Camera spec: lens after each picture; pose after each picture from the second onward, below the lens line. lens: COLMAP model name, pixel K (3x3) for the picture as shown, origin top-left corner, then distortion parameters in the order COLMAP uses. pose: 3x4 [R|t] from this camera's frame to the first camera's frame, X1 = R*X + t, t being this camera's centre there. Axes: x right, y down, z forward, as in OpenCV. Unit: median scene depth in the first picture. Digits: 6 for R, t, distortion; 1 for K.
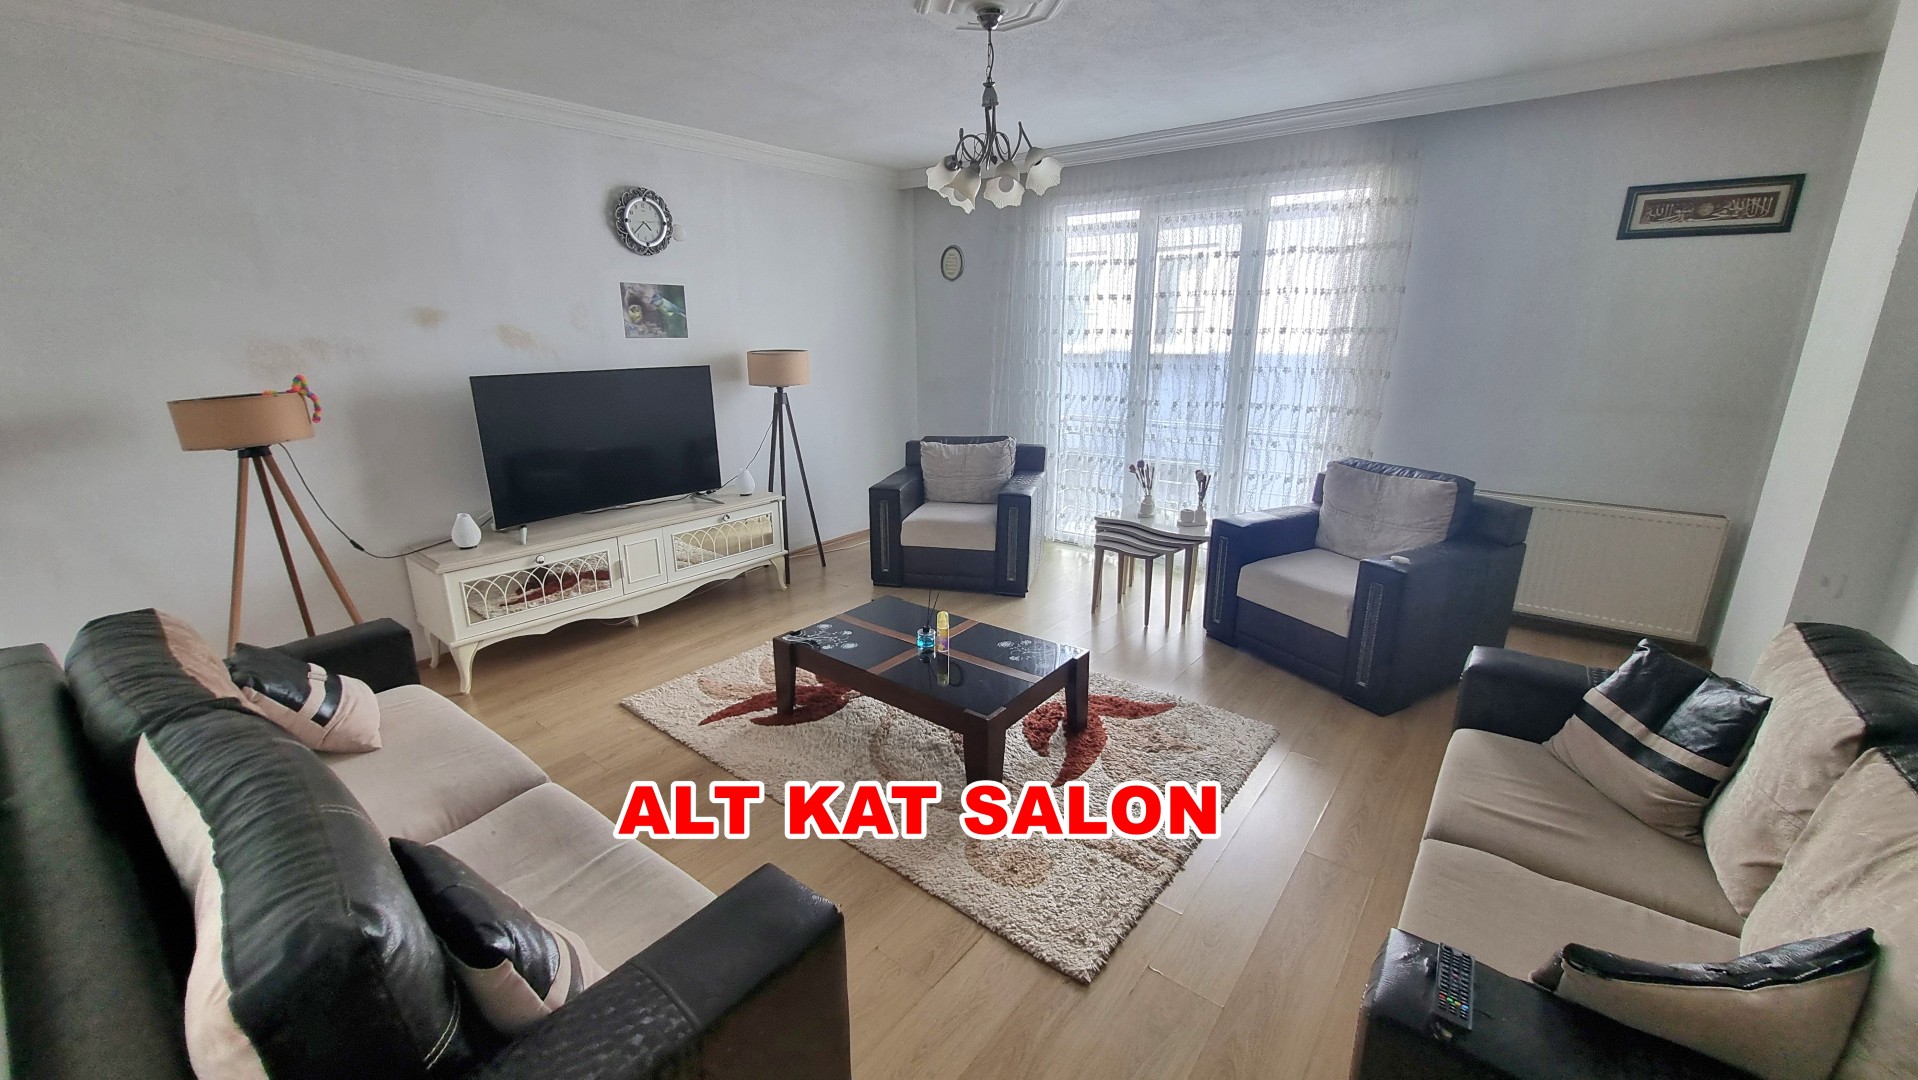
lens RADIAL K [[760.2, 0, 935.9], [0, 760.2, 533.1], [0, 0, 1]] dist [-0.000470, -0.000235]
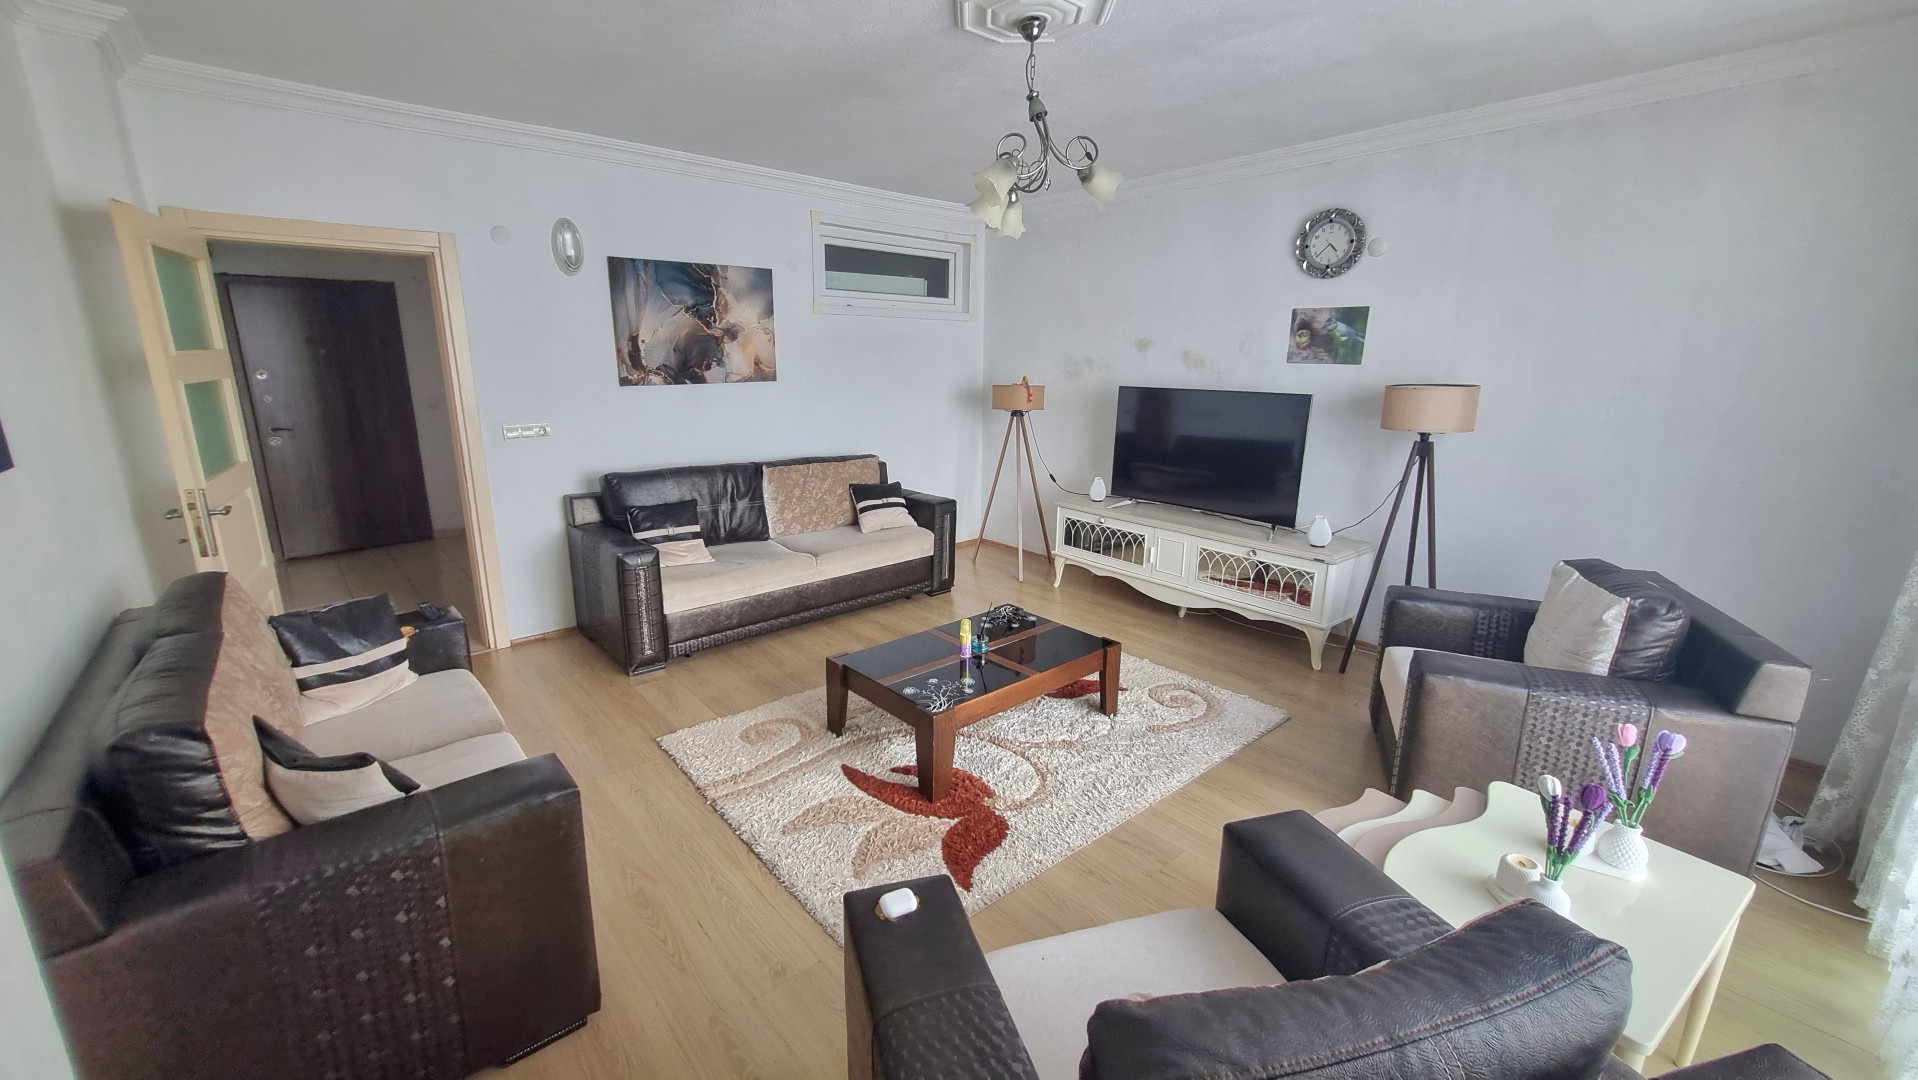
lens RADIAL K [[760.2, 0, 935.9], [0, 760.2, 533.1], [0, 0, 1]] dist [-0.000470, -0.000235]
pose [[-0.193945, 0.234967, -0.952458, 0.717603], [-0.258889, 0.924216, 0.280716, -0.212152], [0.946236, 0.301024, -0.118417, 0.752017]]
